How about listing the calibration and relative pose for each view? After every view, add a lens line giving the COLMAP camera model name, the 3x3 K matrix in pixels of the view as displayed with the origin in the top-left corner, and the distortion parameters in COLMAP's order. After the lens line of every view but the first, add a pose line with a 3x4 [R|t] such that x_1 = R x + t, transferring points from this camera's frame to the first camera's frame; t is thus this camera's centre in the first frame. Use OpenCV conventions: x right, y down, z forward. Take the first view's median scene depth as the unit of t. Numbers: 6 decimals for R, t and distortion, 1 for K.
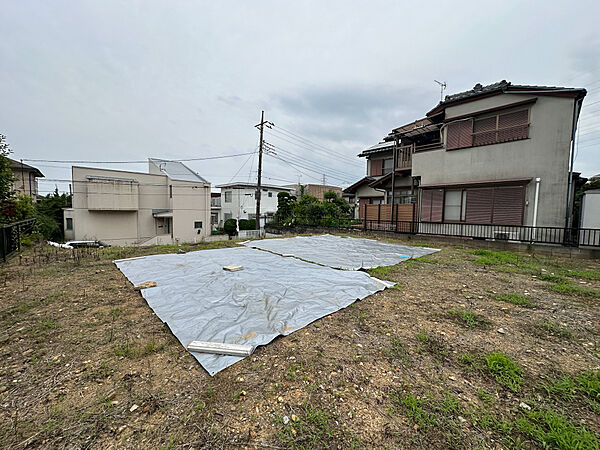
lens RADIAL K [[238.8, 0, 299.3], [0, 238.8, 223.8], [0, 0, 1]] dist [-0.002889, 0.000835]
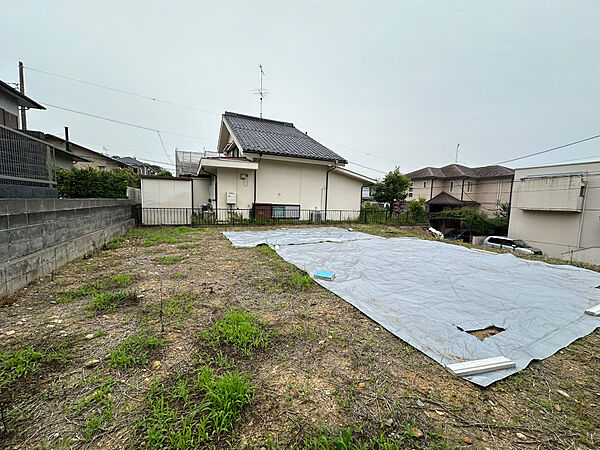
lens RADIAL K [[238.8, 0, 299.1], [0, 238.8, 224.9], [0, 0, 1]] dist [-0.002889, 0.000835]
pose [[-0.326505, 0.067774, -0.942763, 0.540612], [-0.082842, 0.991536, 0.099970, -0.021111], [0.941558, 0.110741, -0.318127, 0.586482]]
